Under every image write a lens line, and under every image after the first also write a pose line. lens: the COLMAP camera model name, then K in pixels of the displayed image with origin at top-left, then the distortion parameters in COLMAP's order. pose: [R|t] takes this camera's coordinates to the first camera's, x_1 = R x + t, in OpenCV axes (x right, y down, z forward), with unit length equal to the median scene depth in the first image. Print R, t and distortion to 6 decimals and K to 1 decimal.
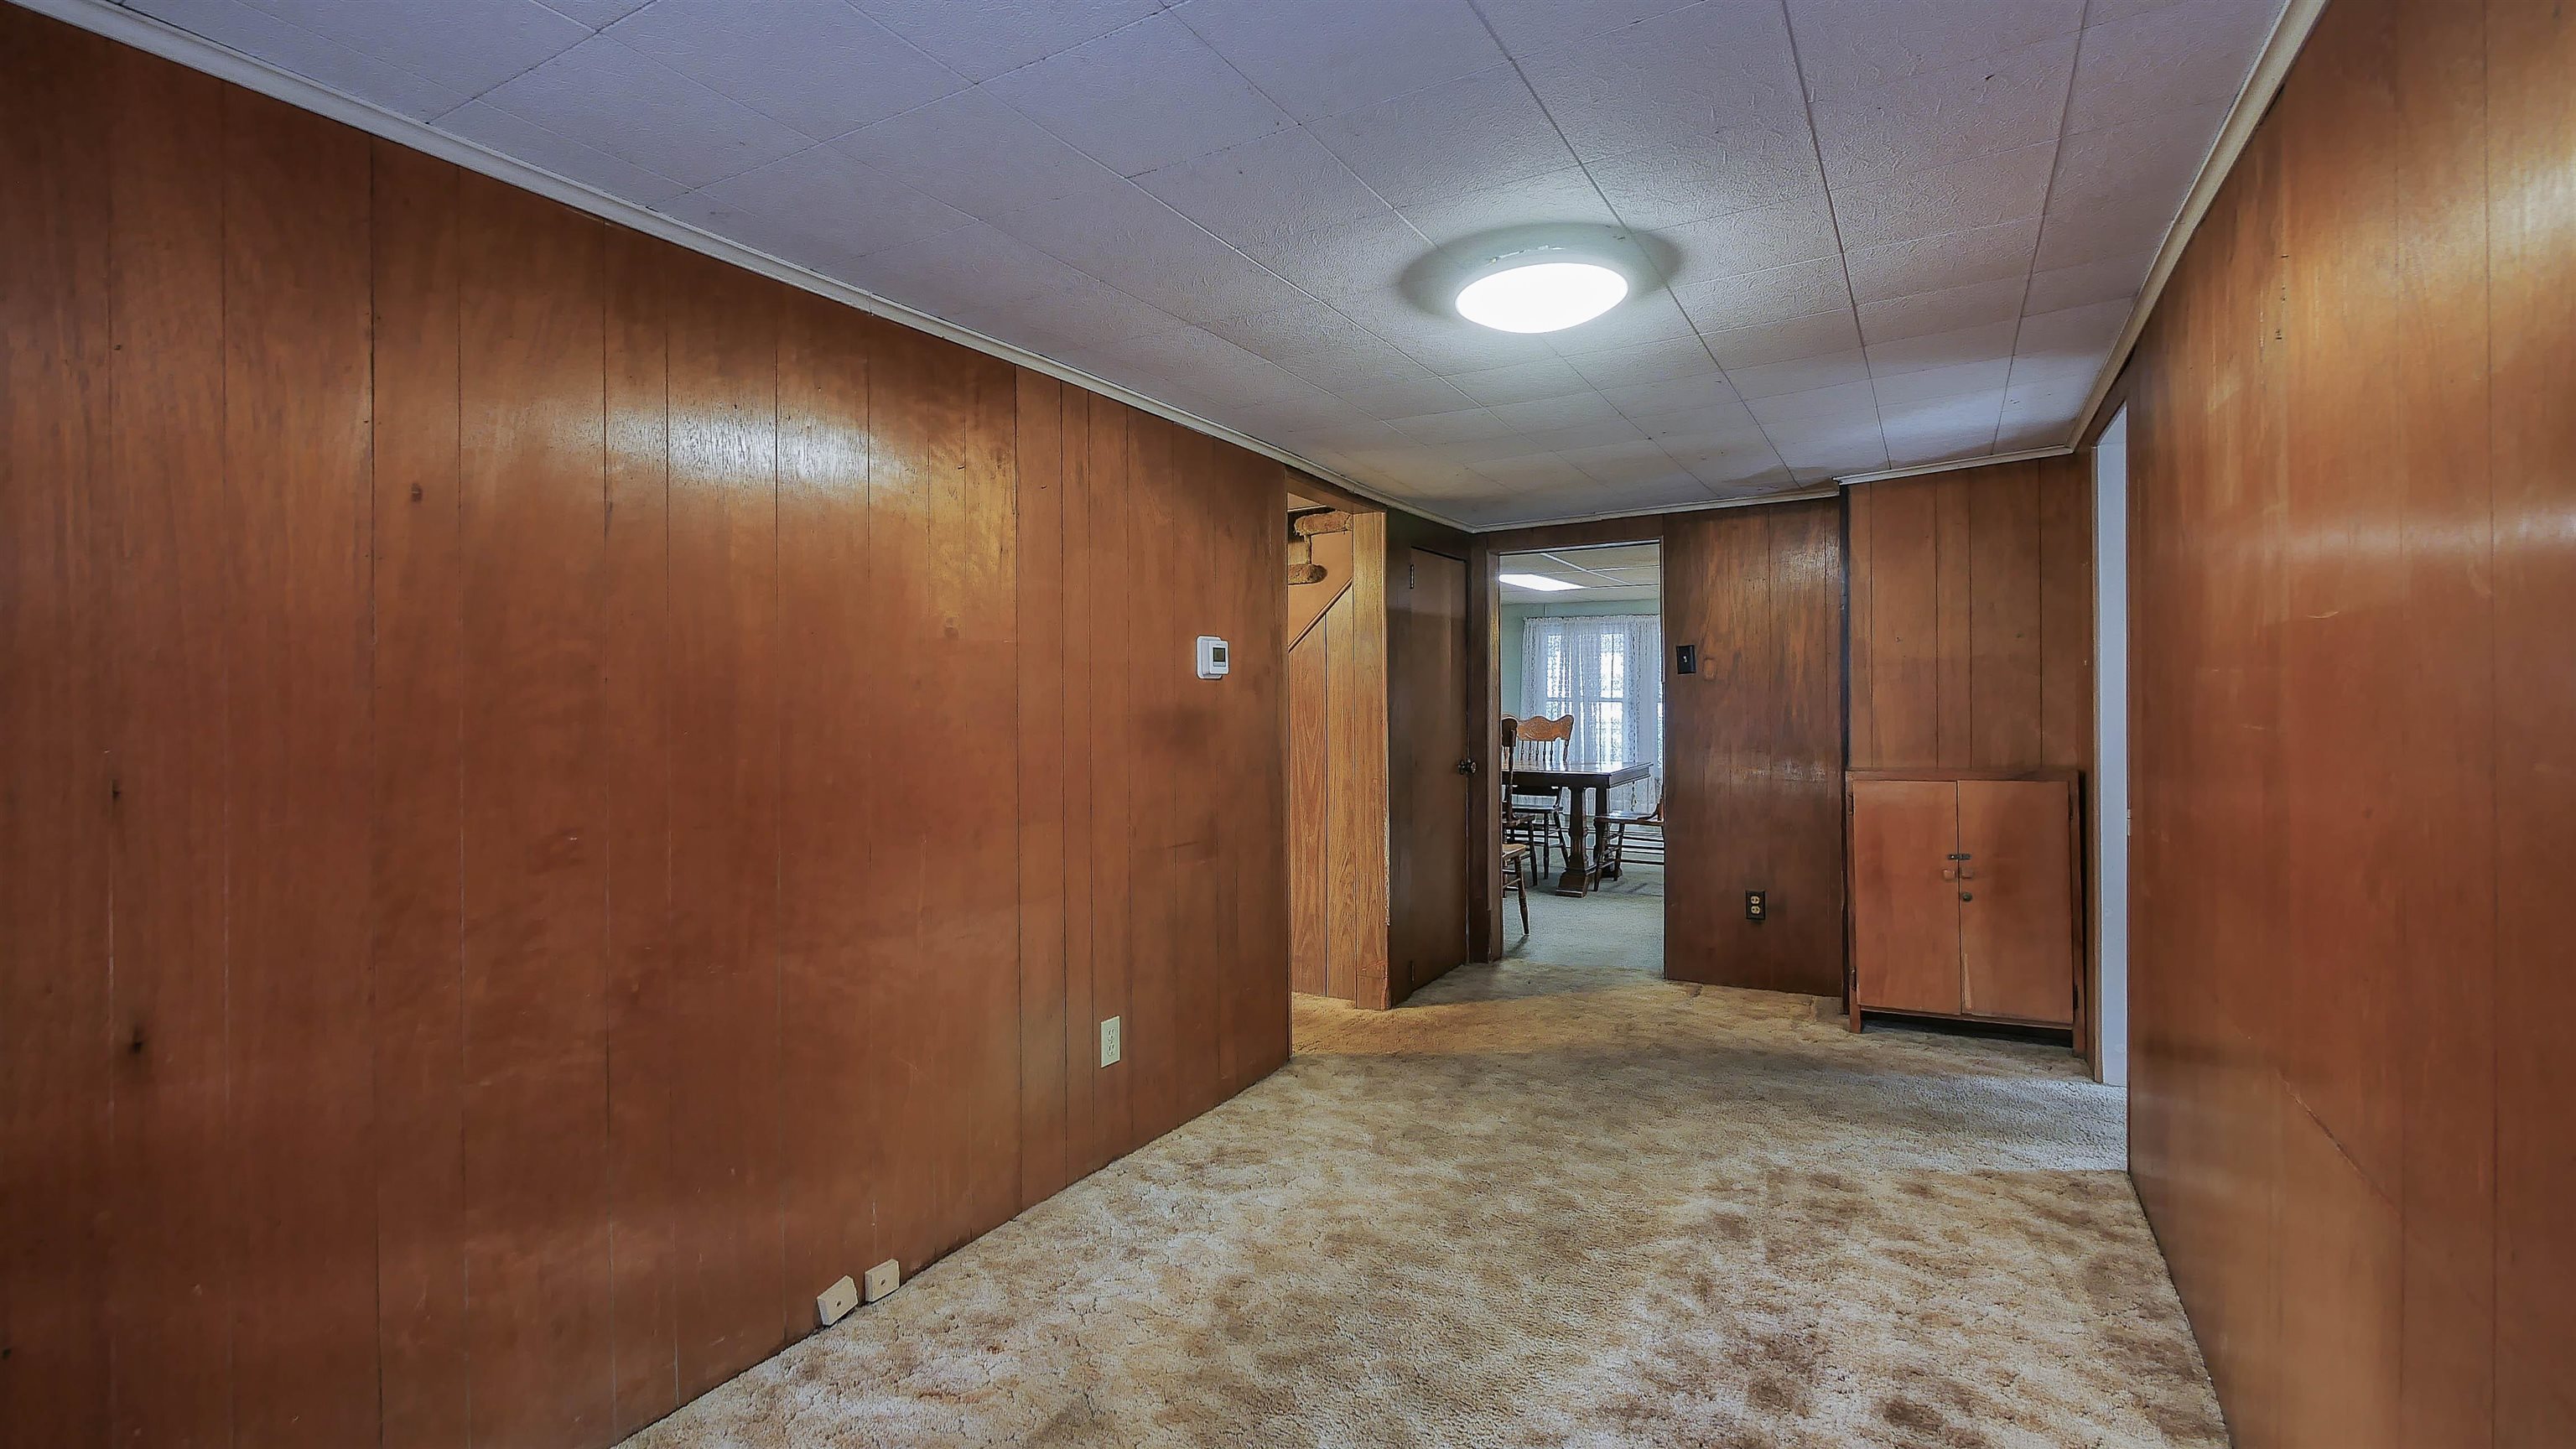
lens RADIAL K [[1059.0, 0, 1282.7], [0, 1059.0, 703.9], [0, 0, 1]] dist [-0.006289, 0.000220]
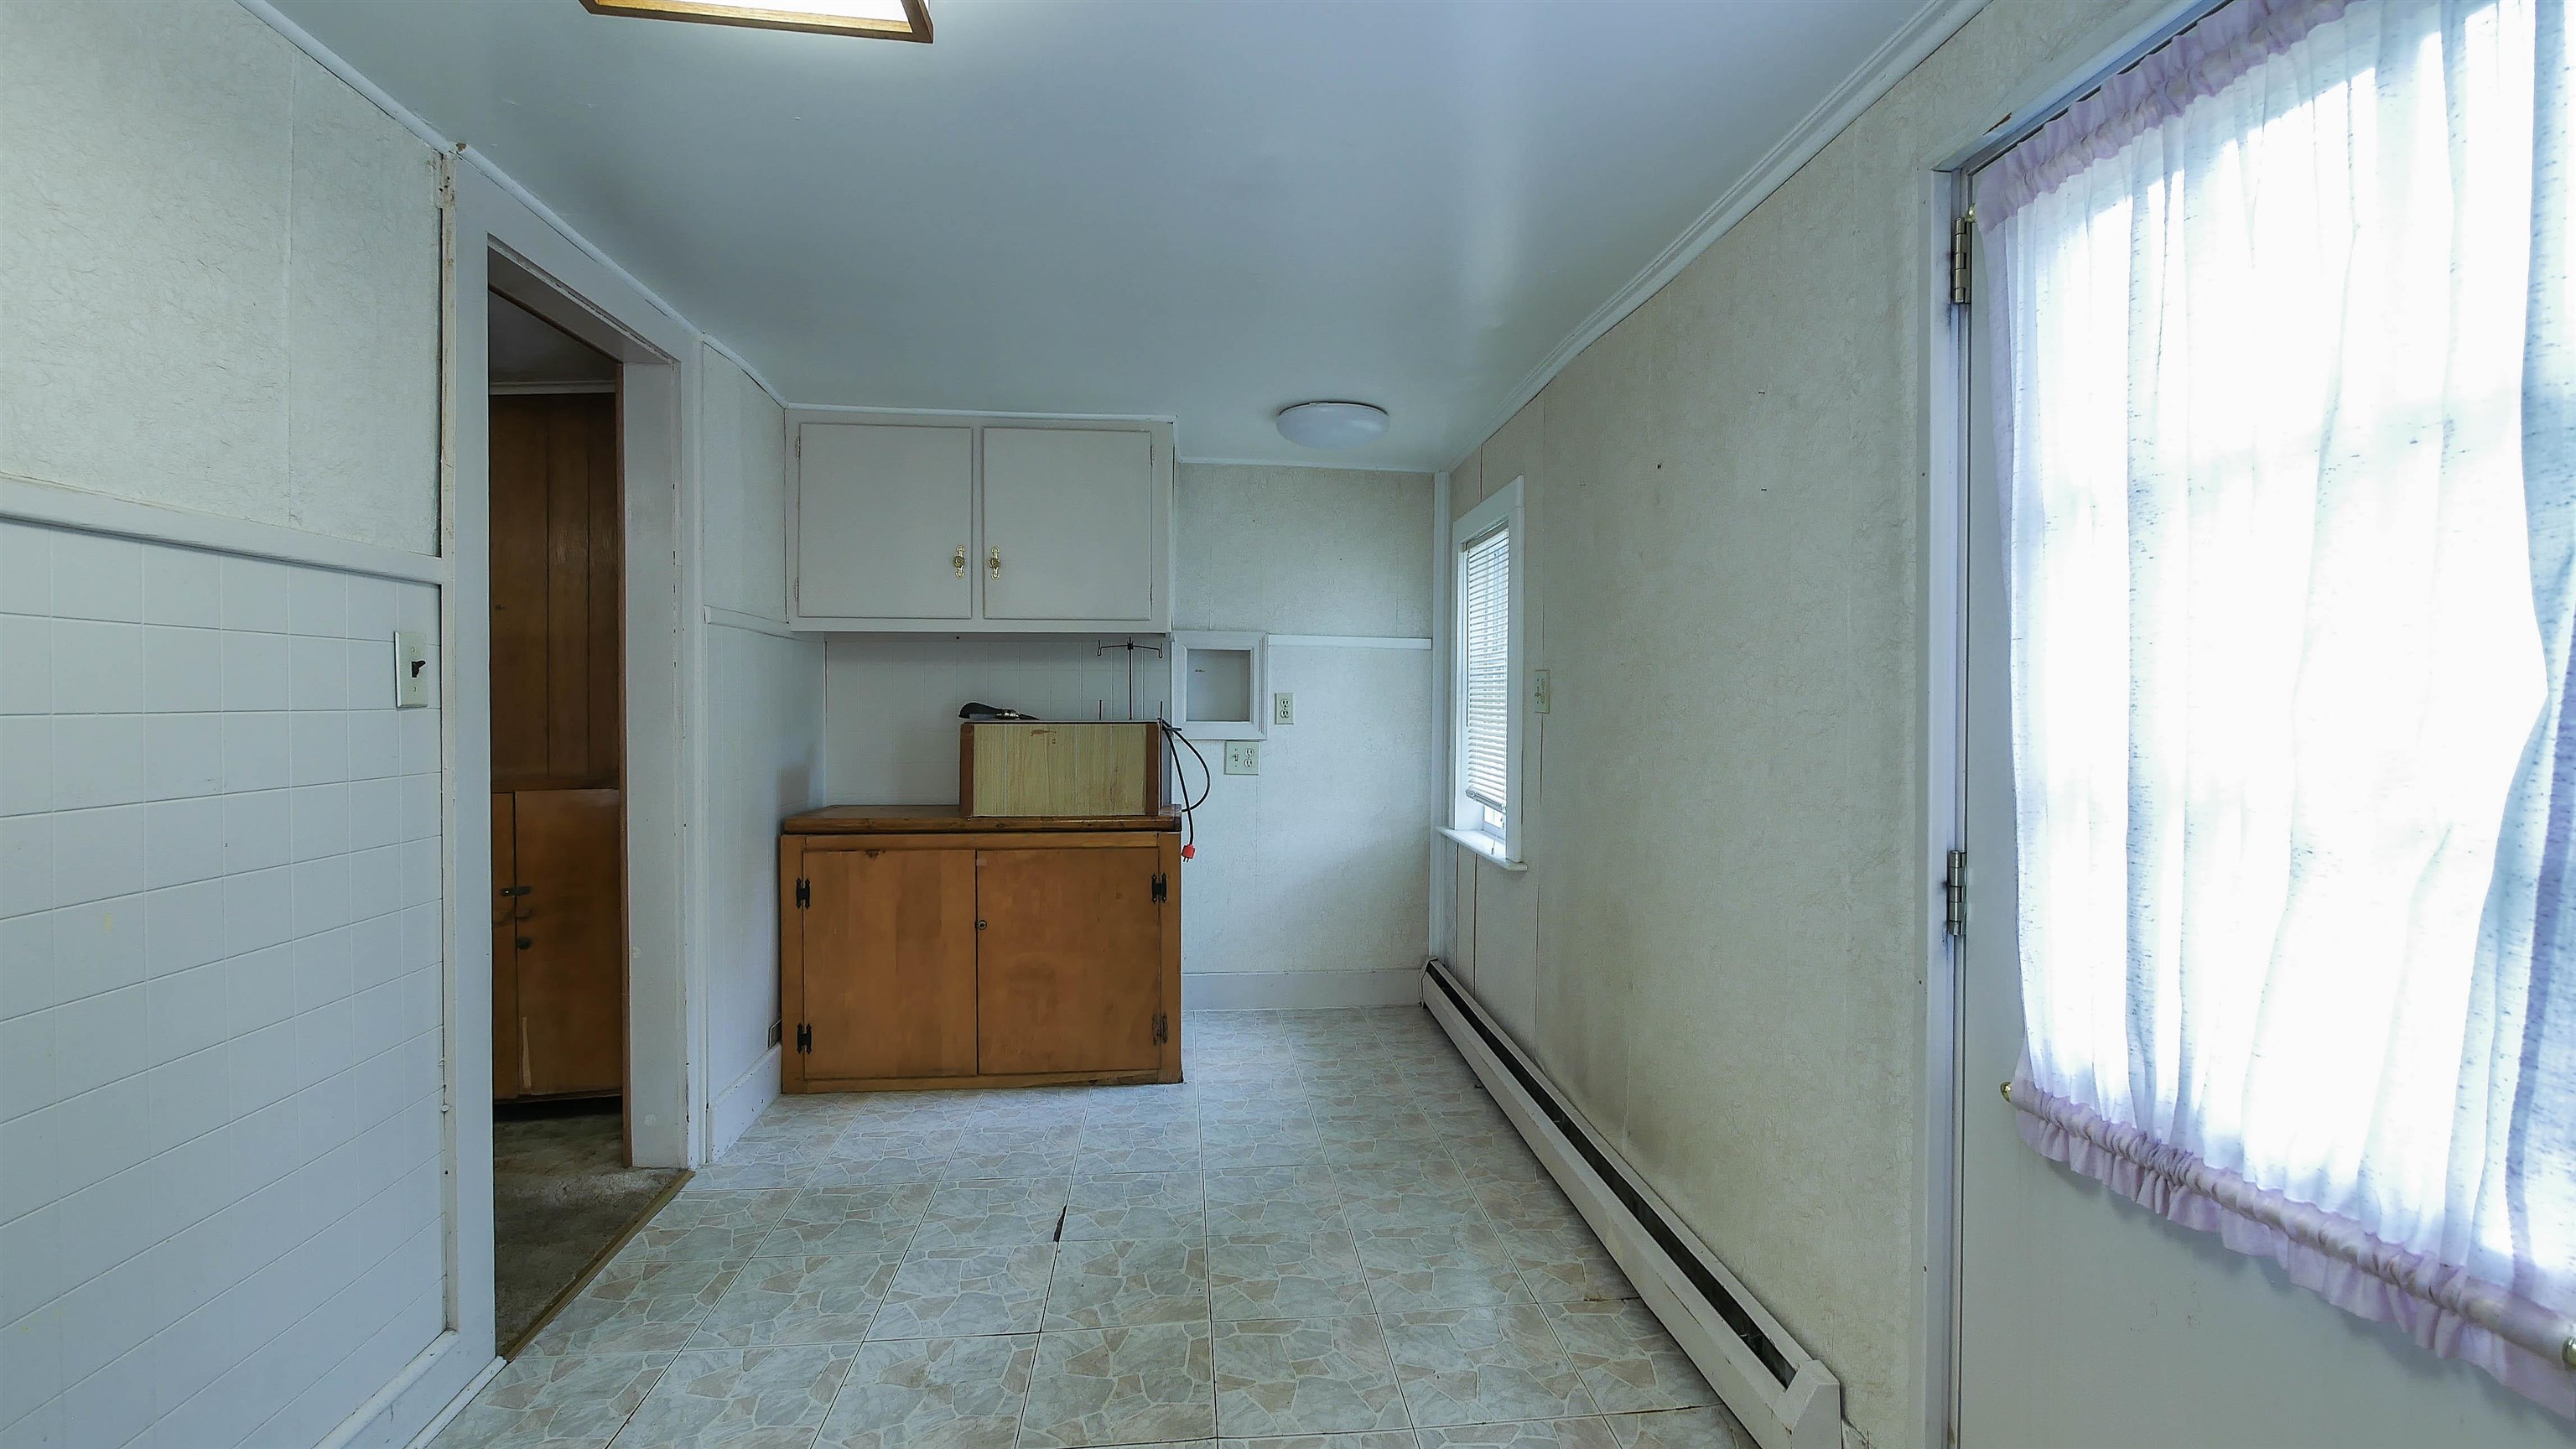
lens RADIAL K [[1059.0, 0, 1282.7], [0, 1059.0, 703.9], [0, 0, 1]] dist [-0.006289, 0.000220]
pose [[0.793922, 0.001242, 0.608018, 0.731835], [-0.000799, 0.999999, -0.001000, 0.011178], [-0.608019, 0.000308, 0.793923, 0.066300]]
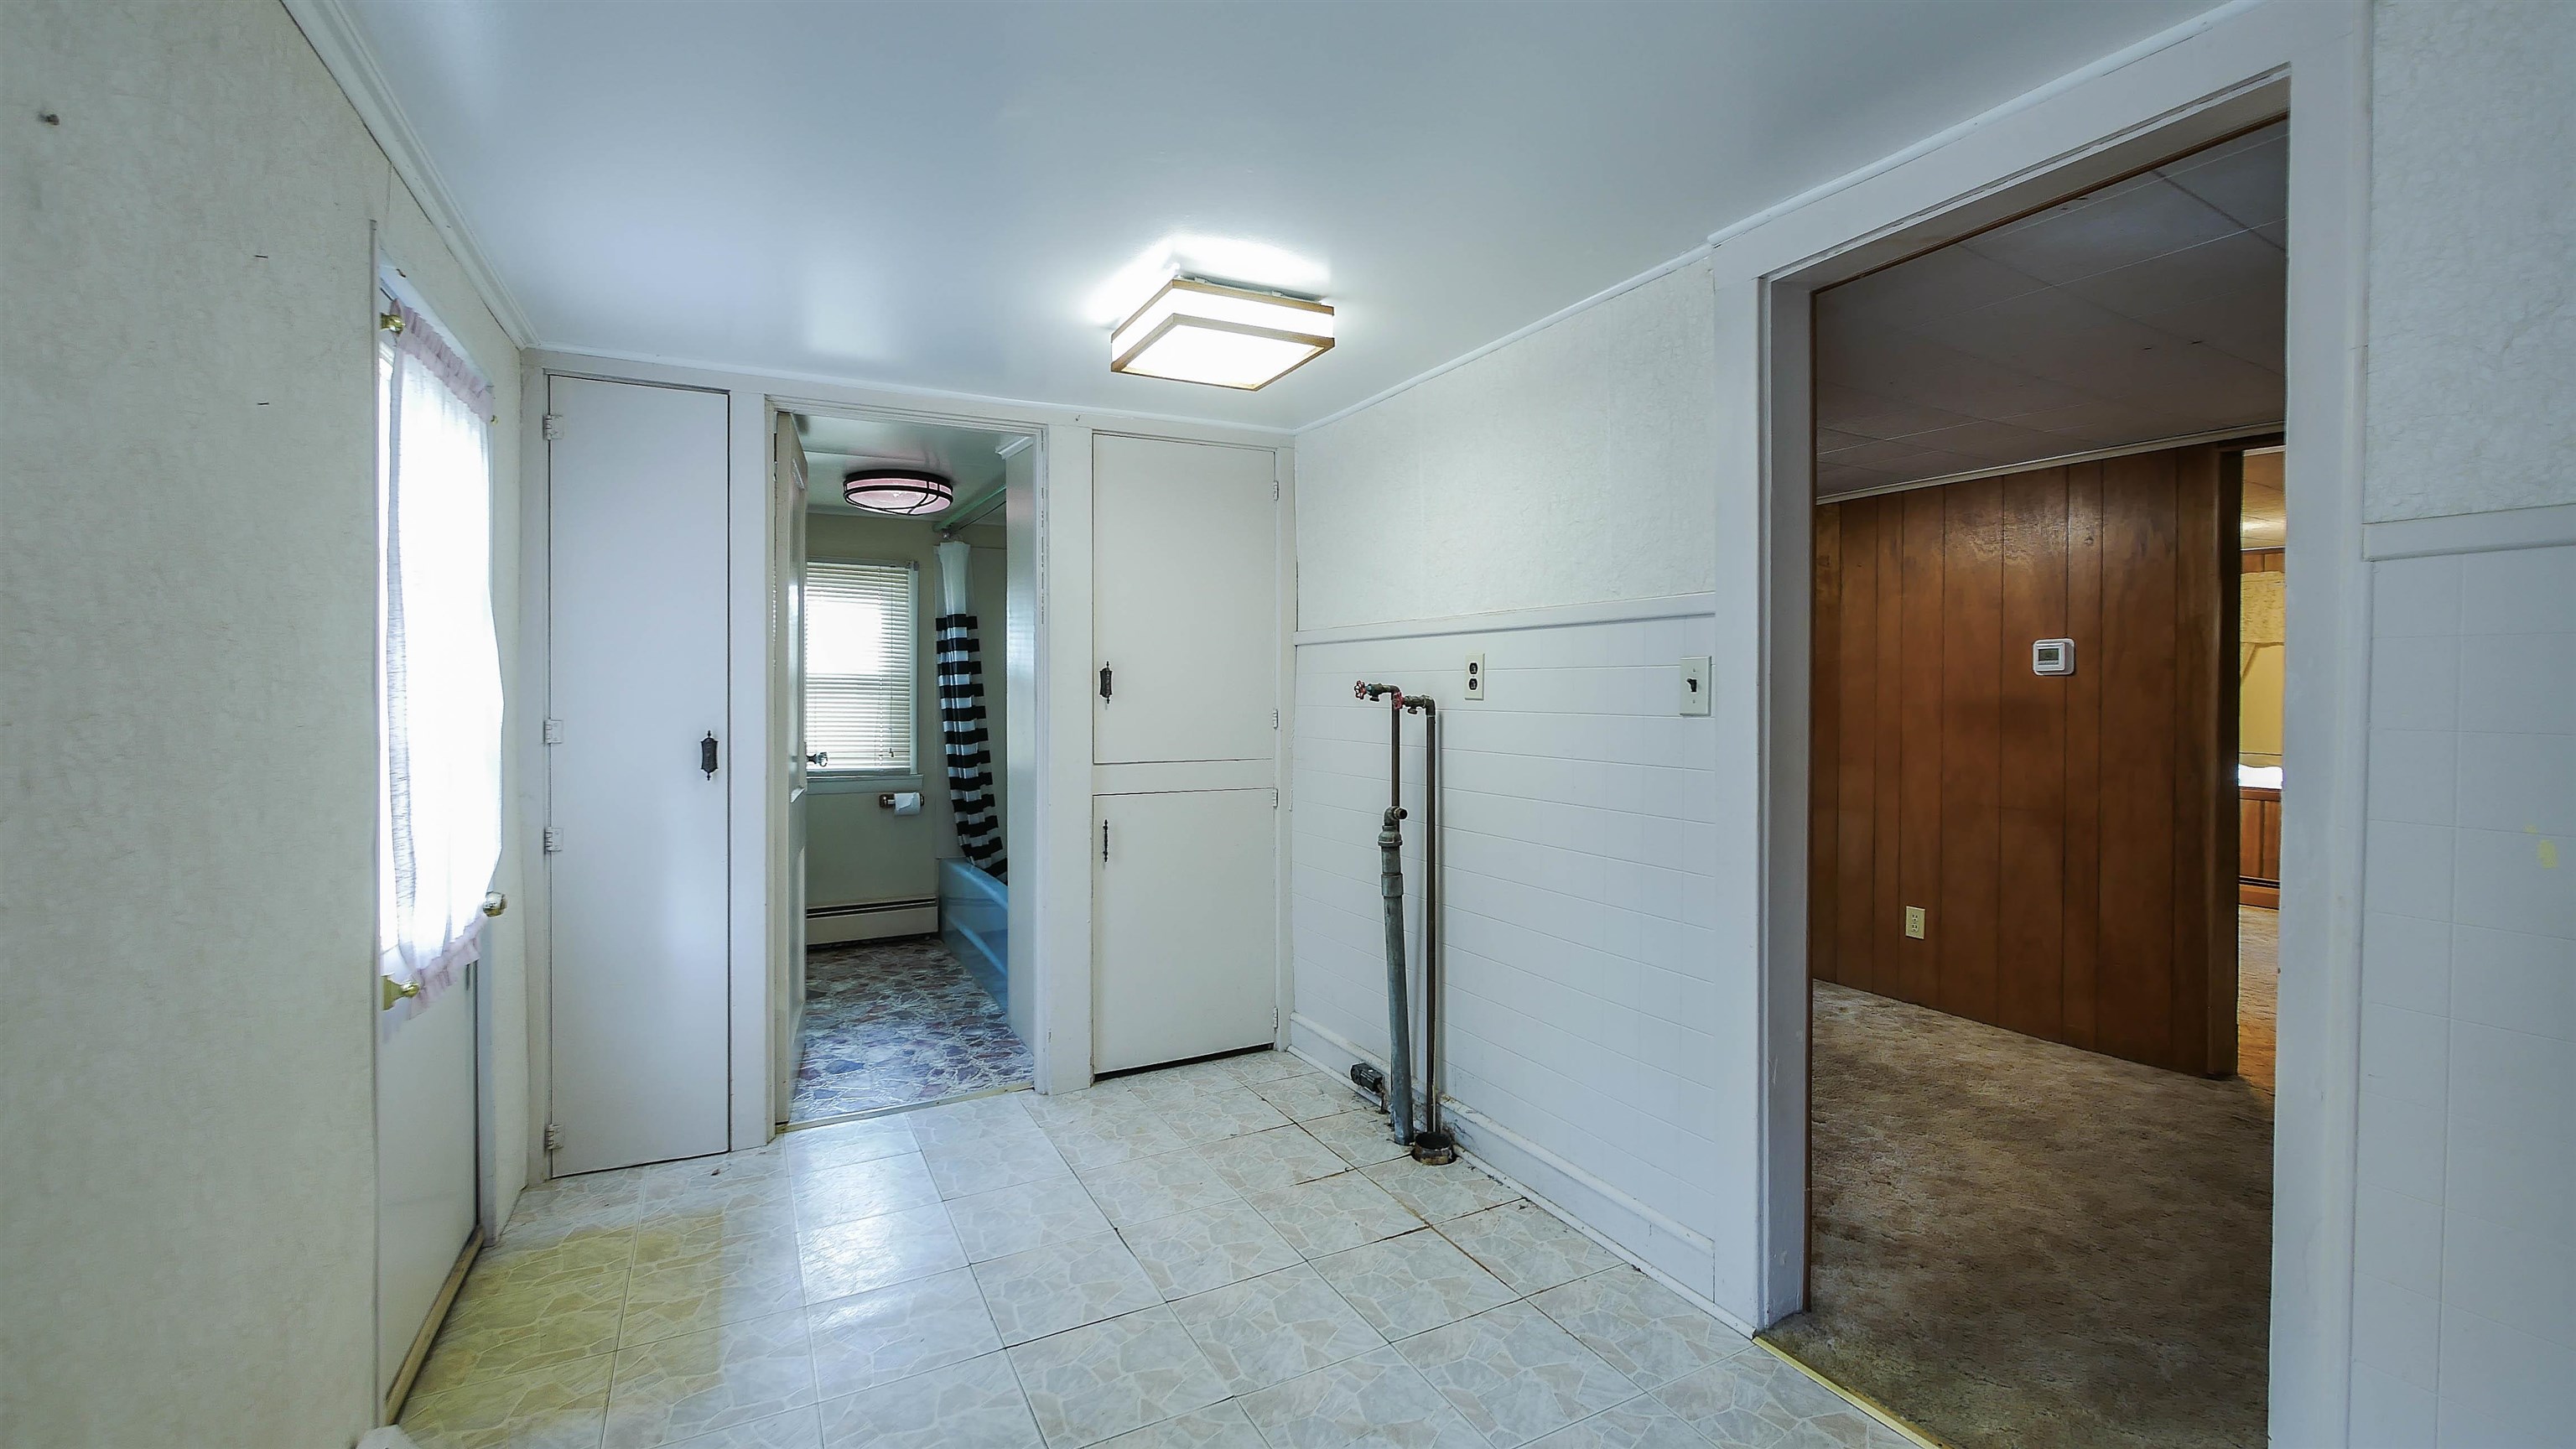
lens RADIAL K [[1059.0, 0, 1282.7], [0, 1059.0, 703.9], [0, 0, 1]] dist [-0.006289, 0.000220]
pose [[-0.509809, 0.009397, -0.860236, 1.466125], [-0.003460, 0.999910, 0.012973, -0.004568], [0.860281, 0.009590, -0.509731, 0.926145]]
